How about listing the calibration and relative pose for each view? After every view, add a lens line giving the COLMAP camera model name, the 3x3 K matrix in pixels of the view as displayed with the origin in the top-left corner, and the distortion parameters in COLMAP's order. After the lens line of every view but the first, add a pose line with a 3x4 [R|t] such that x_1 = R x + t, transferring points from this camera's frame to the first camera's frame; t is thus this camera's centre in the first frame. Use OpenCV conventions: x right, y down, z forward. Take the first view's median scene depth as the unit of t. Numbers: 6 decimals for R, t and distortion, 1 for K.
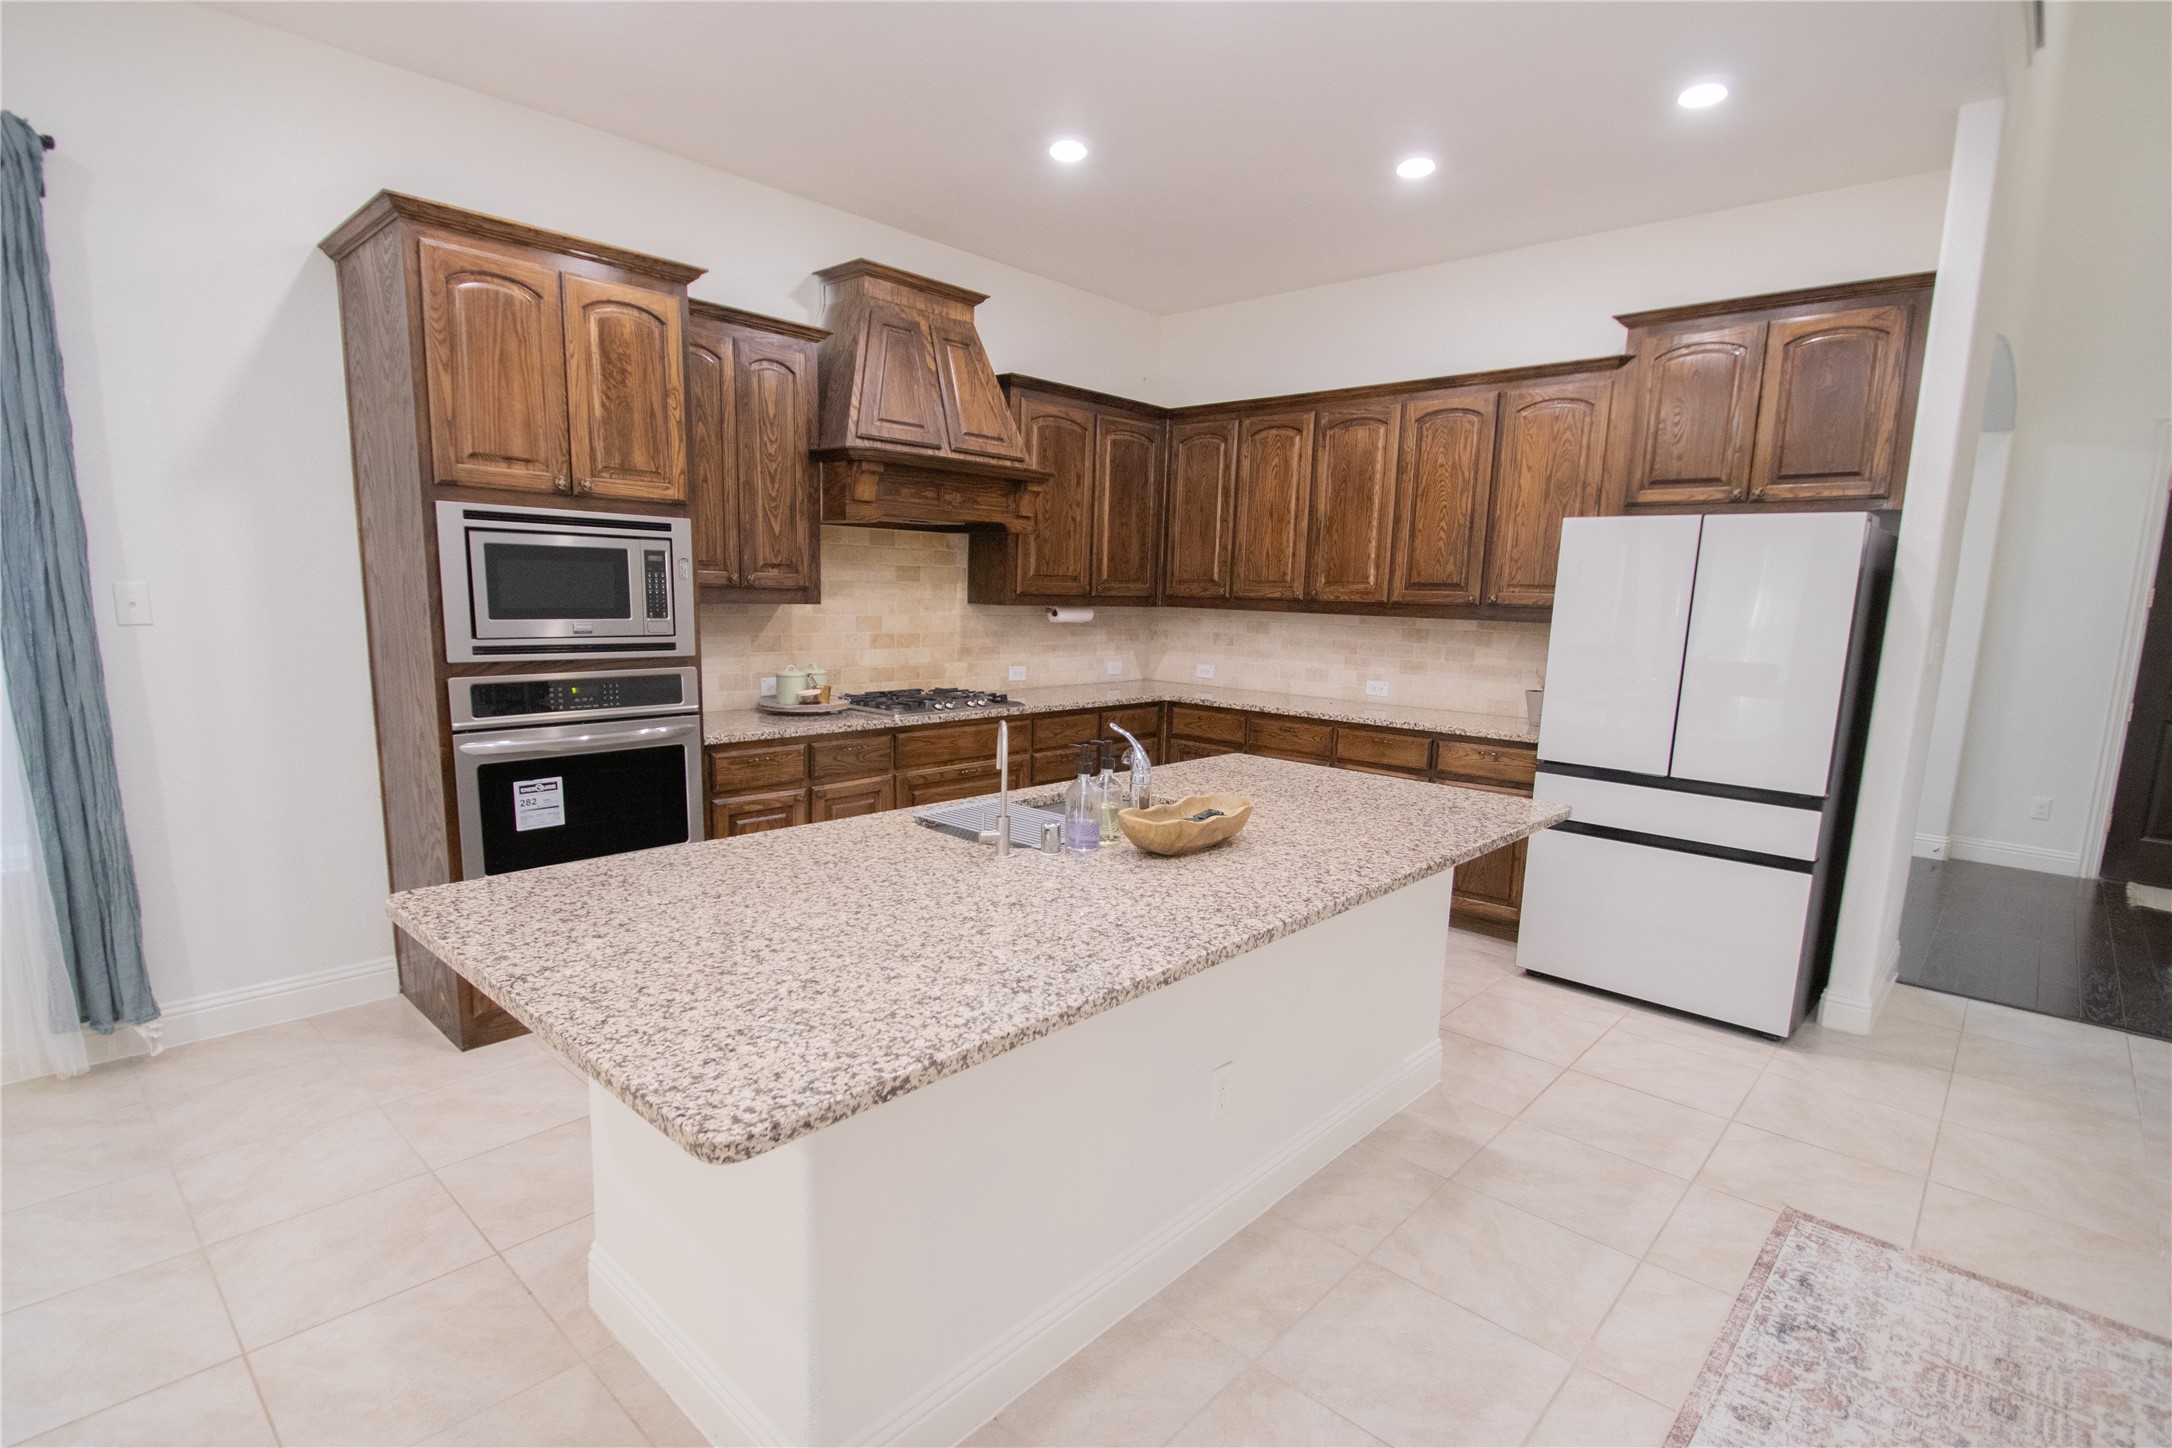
lens RADIAL K [[1044.0, 0, 1064.4], [0, 1044.0, 761.1], [0, 0, 1]] dist [0.012726, -0.016275]
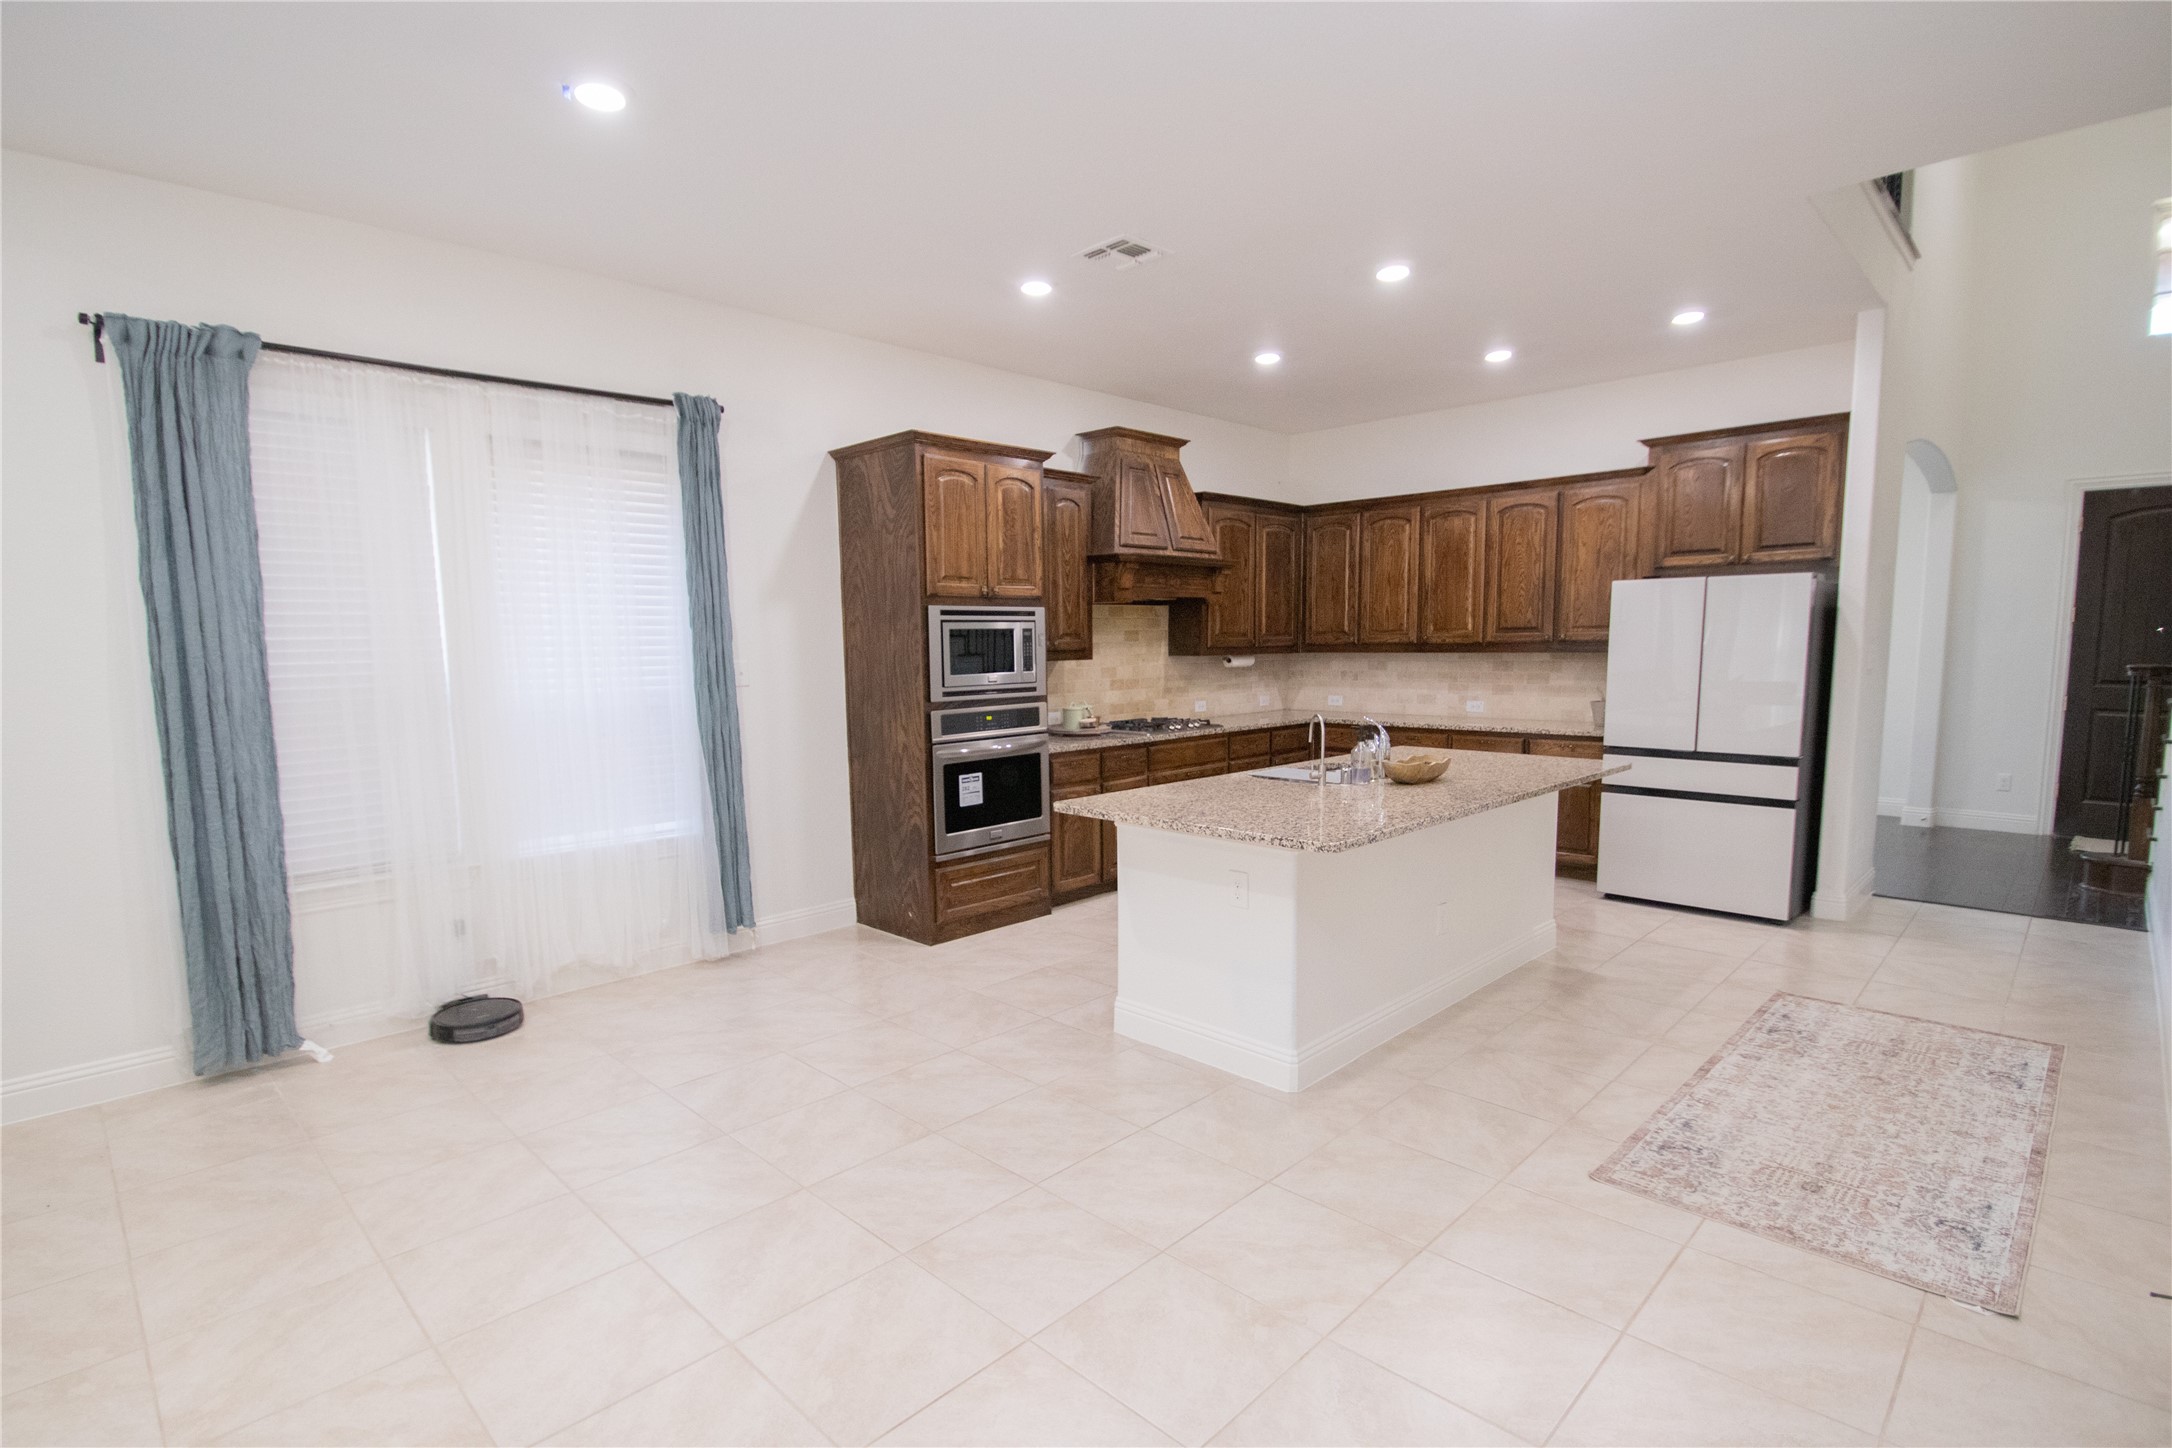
lens RADIAL K [[1044.0, 0, 1065.1], [0, 1044.0, 758.7], [0, 0, 1]] dist [0.012726, -0.016275]
pose [[0.998725, -0.036433, -0.034931, -0.249361], [0.034523, 0.997954, -0.053806, 0.069976], [0.036819, 0.052532, 0.997940, -0.484244]]
